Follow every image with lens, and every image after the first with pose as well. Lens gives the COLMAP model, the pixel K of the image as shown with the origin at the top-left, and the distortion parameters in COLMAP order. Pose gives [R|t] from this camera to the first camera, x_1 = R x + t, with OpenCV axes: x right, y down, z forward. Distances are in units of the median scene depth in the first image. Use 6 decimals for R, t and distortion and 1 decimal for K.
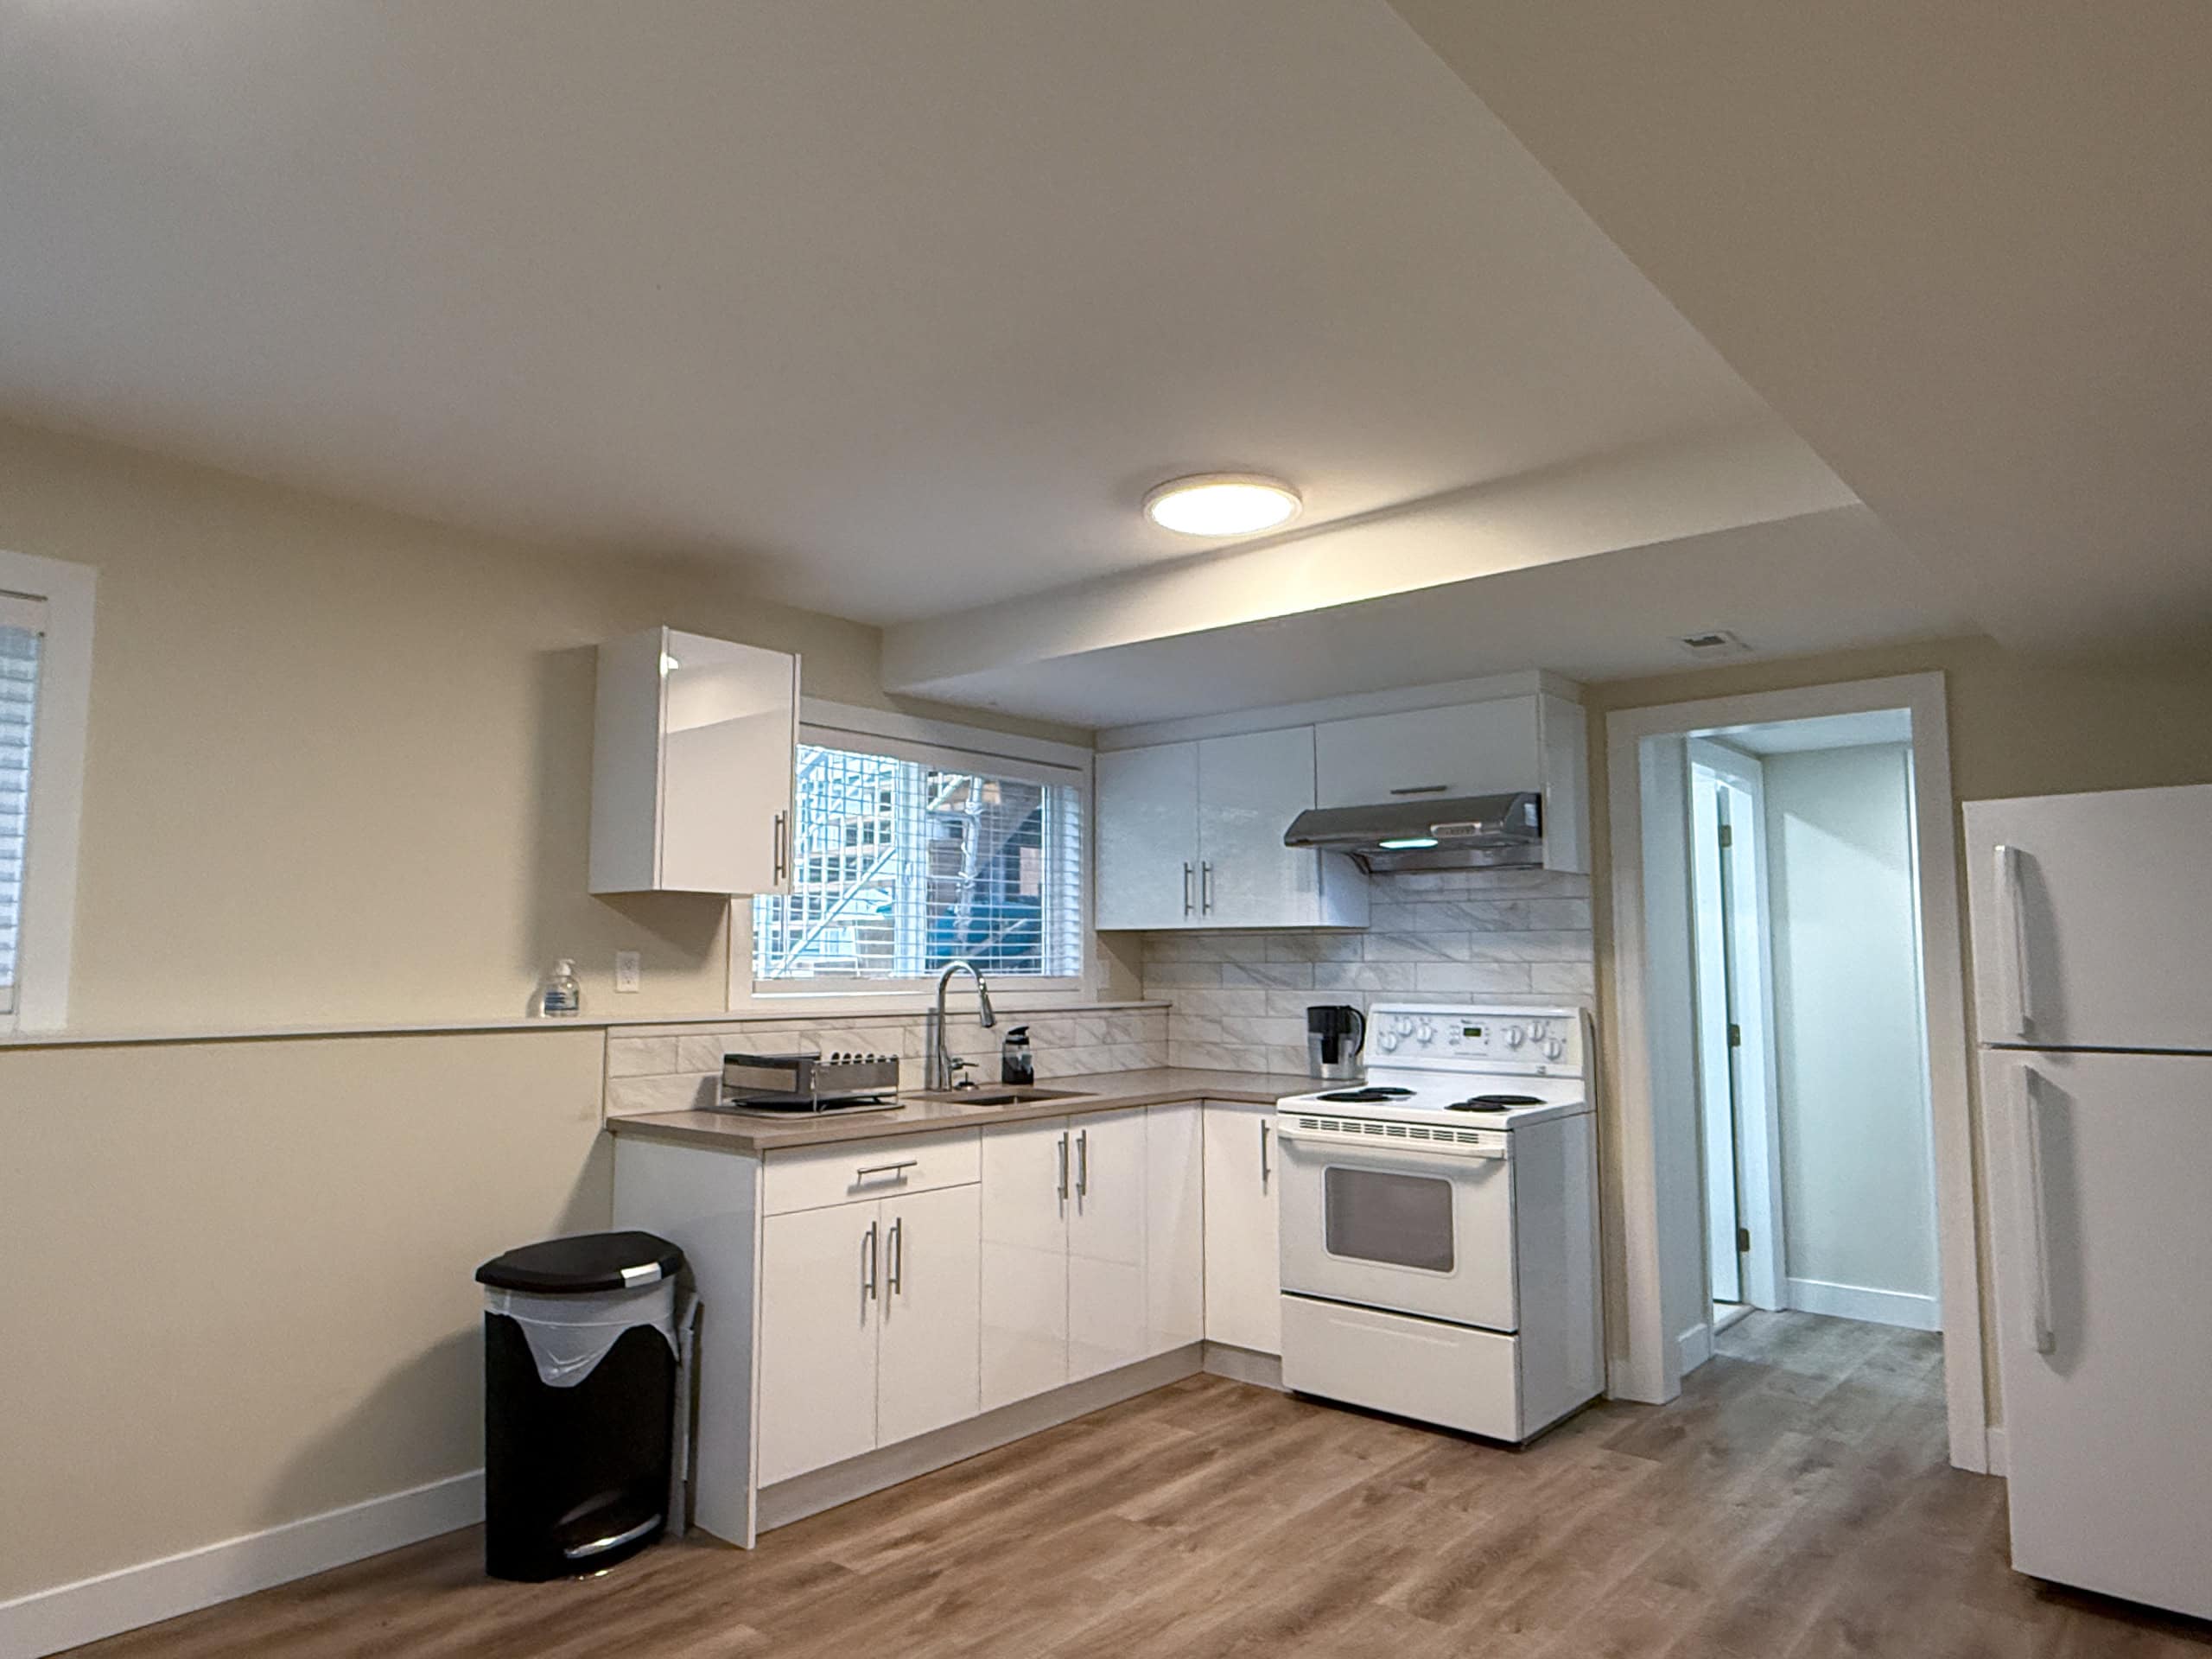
lens RADIAL K [[1386.1, 0, 1090.2], [0, 1386.1, 831.4], [0, 0, 1]] dist [-0.001209, 0.000389]
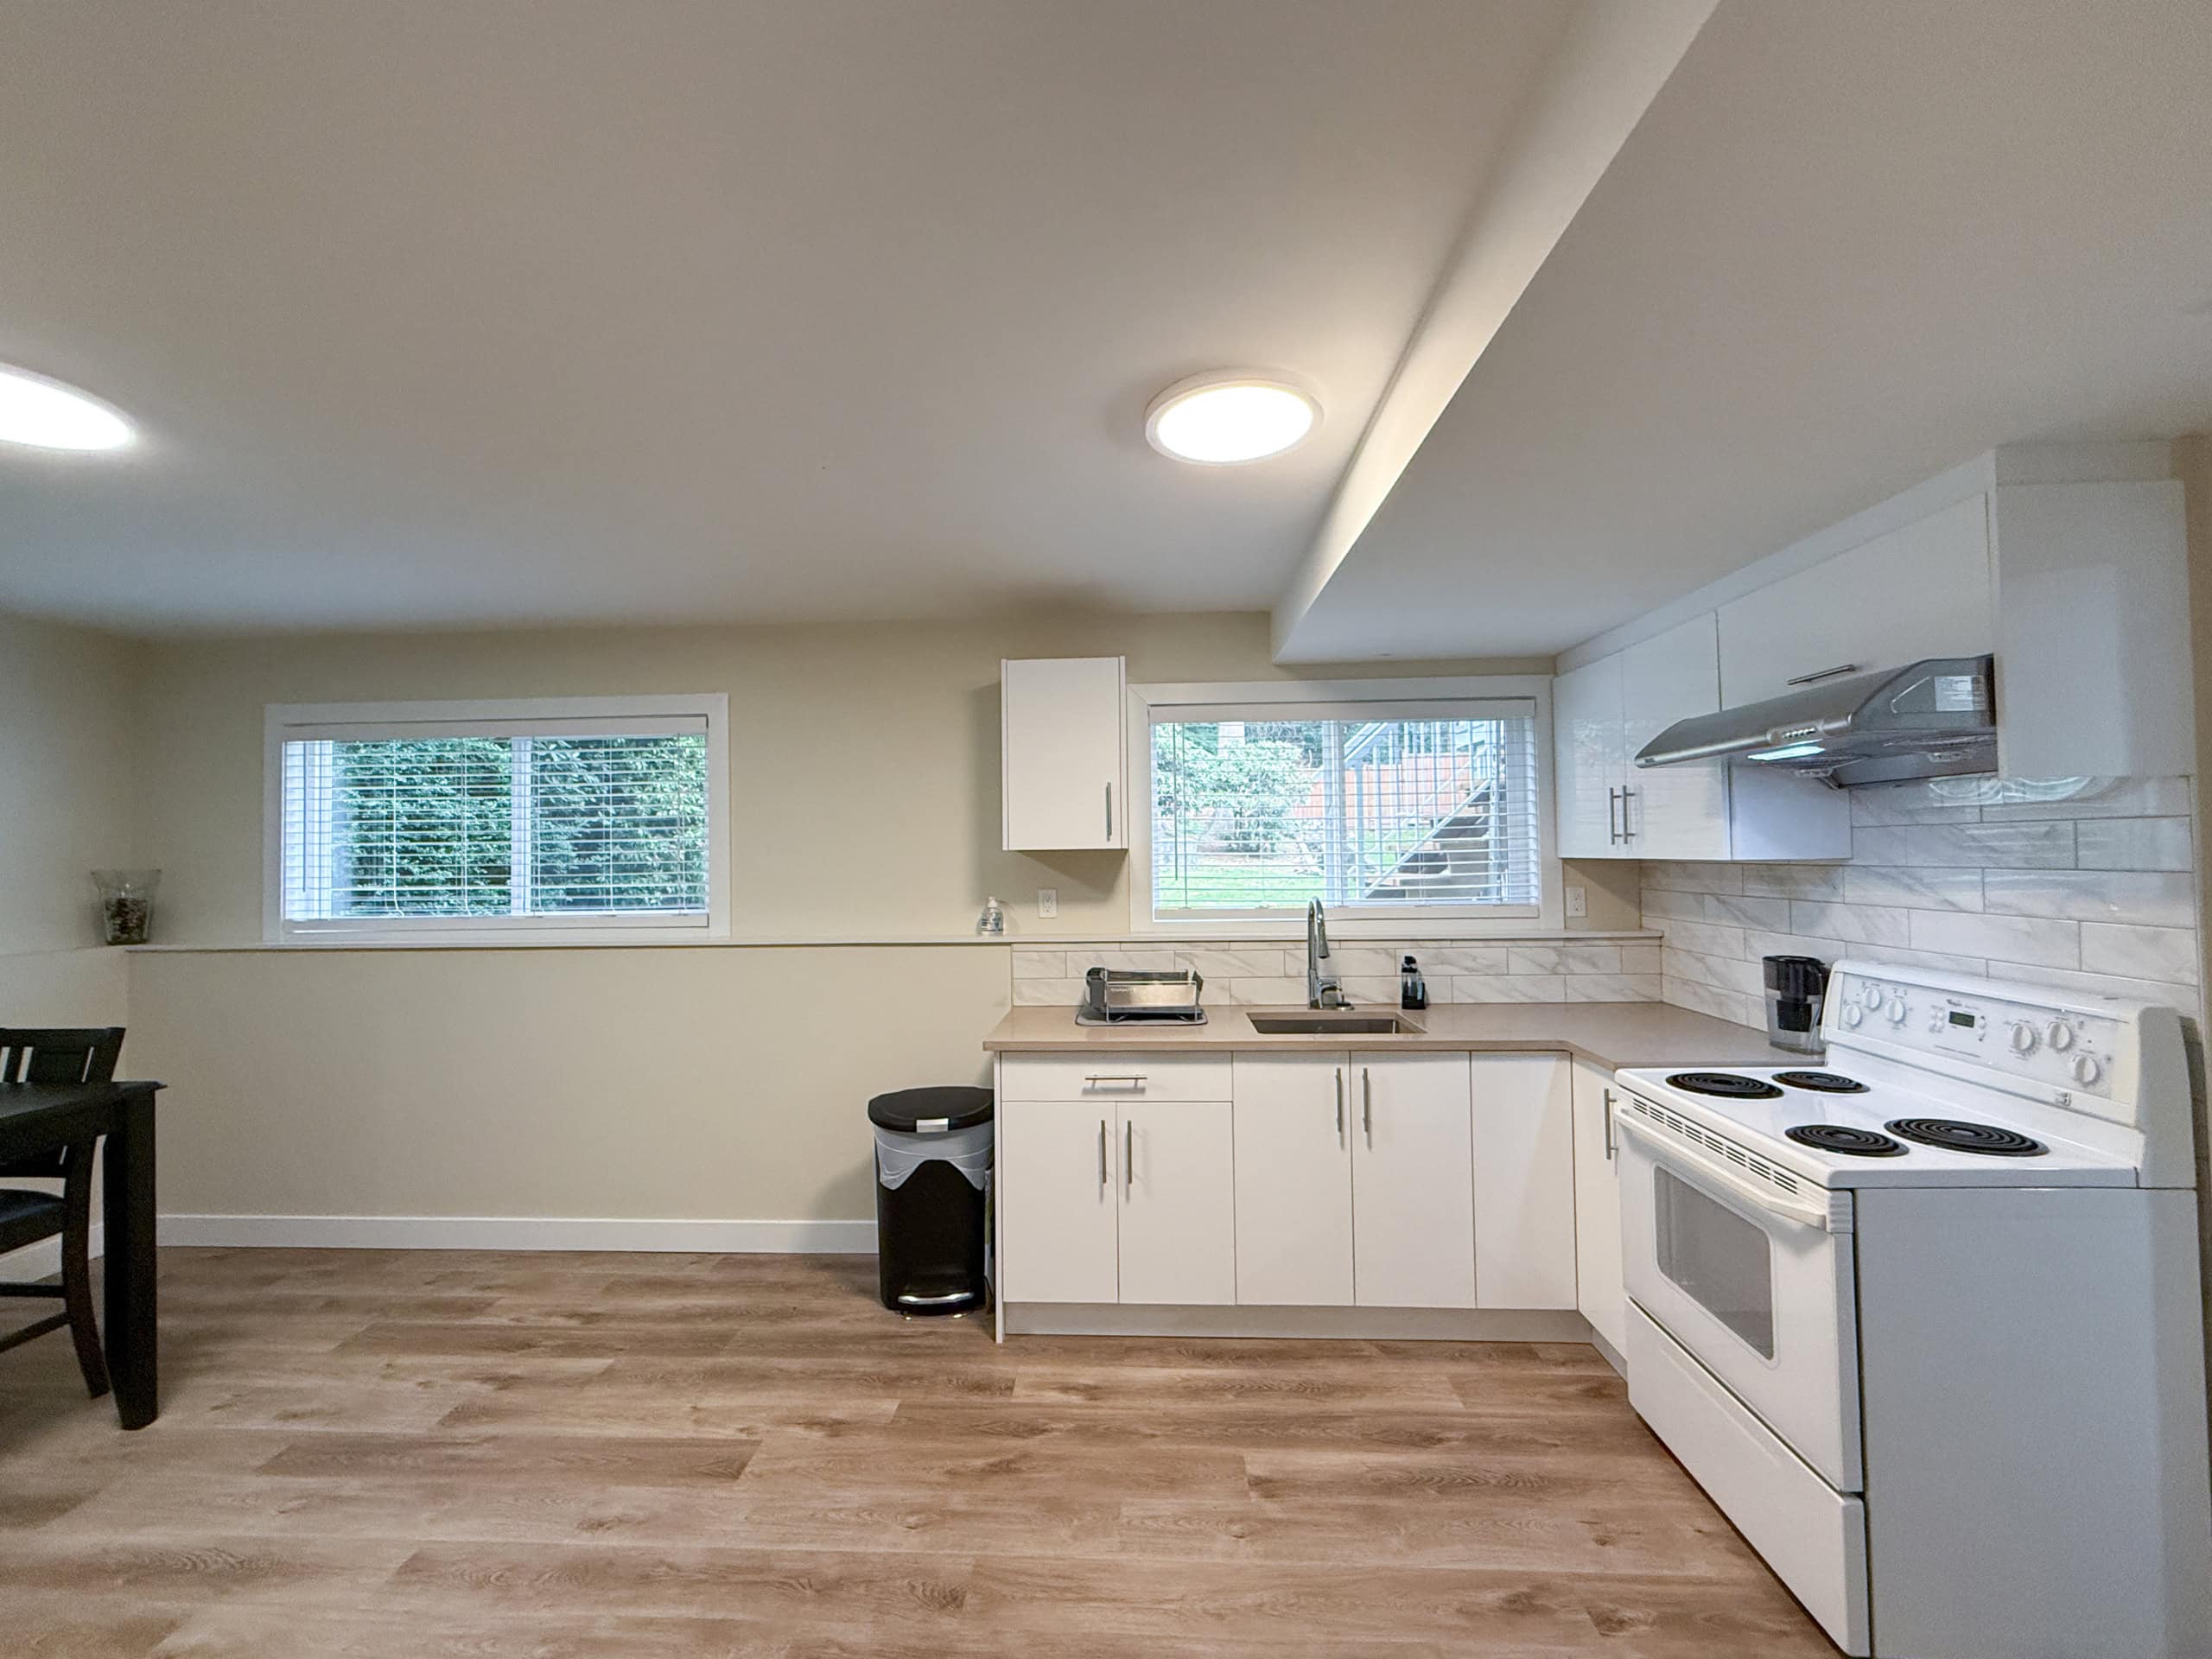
lens RADIAL K [[899.1, 0, 1093.5], [0, 899.1, 830.5], [0, 0, 1]] dist [-0.001371, 0.000025]
pose [[0.614819, -0.030800, -0.788066, 0.390500], [0.090437, 0.995399, 0.031652, 0.001124], [0.783466, -0.090731, 0.614776, 0.438236]]
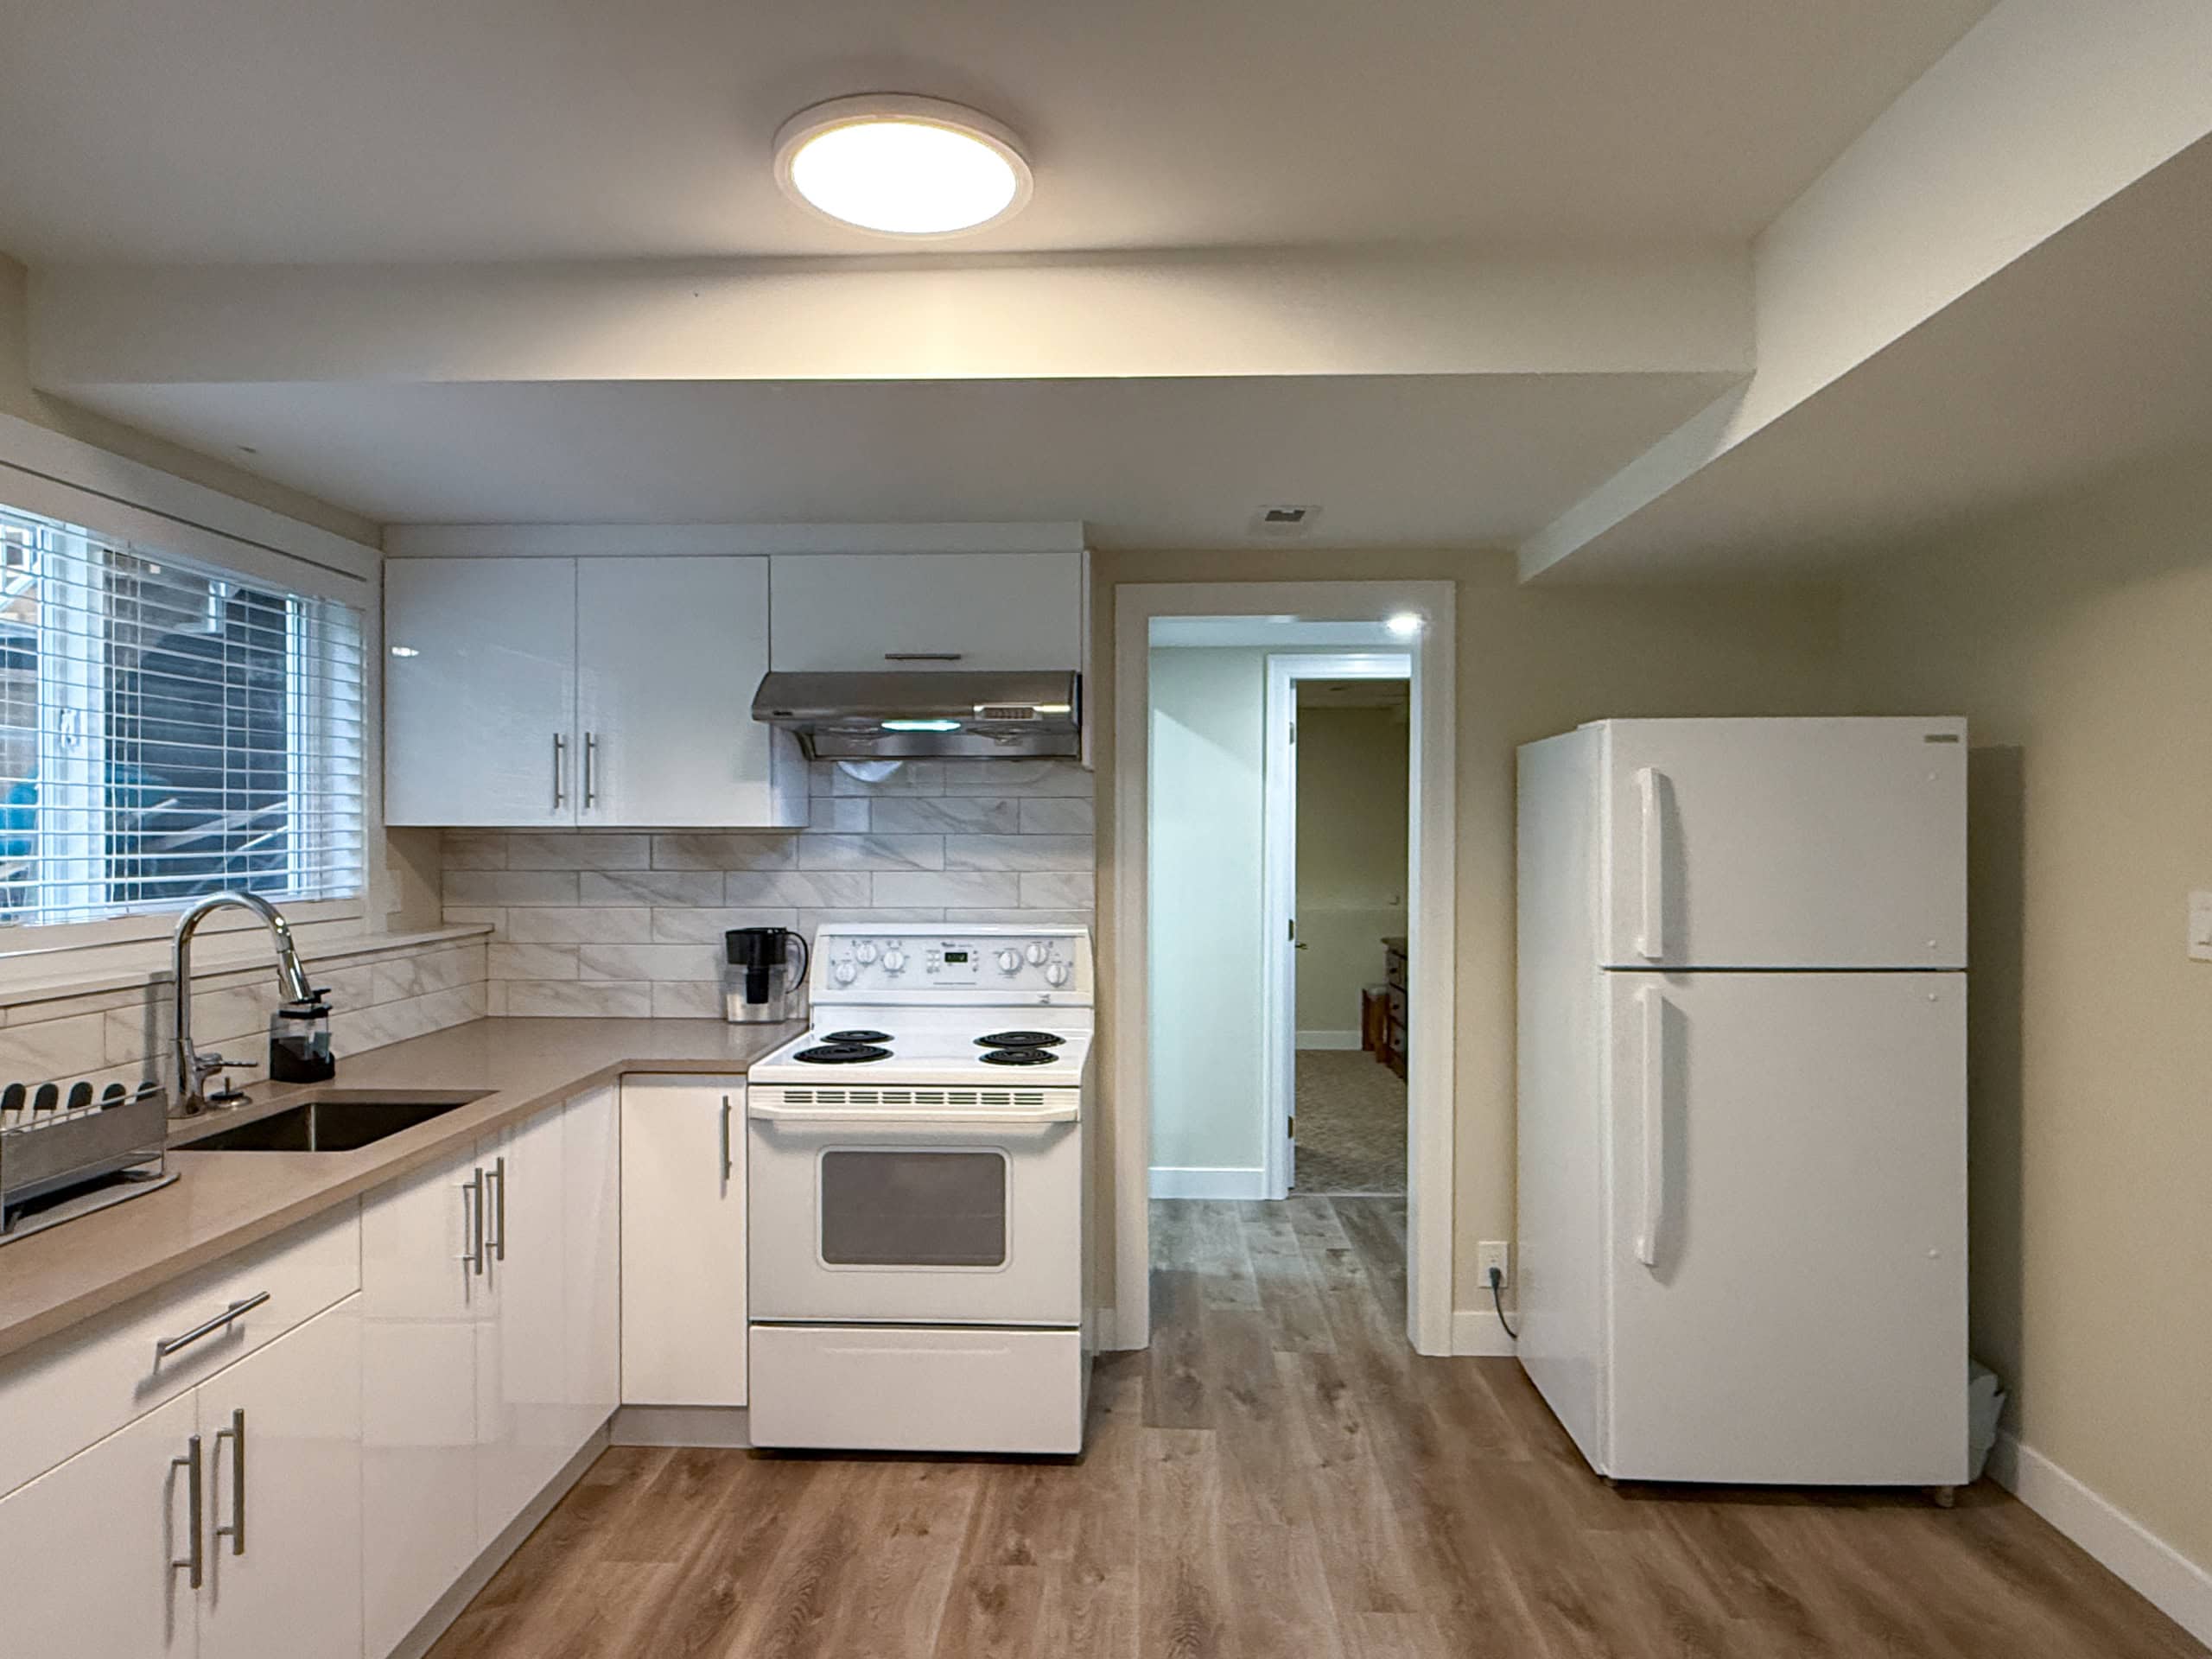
lens RADIAL K [[1332.4, 0, 1099.2], [0, 1332.4, 833.9], [0, 0, 1]] dist [-0.001366, 0.000548]
pose [[0.776225, -0.002372, 0.630451, -0.169894], [-0.059751, 0.995215, 0.077312, 0.005786], [-0.627618, -0.097681, 0.772369, 0.366829]]
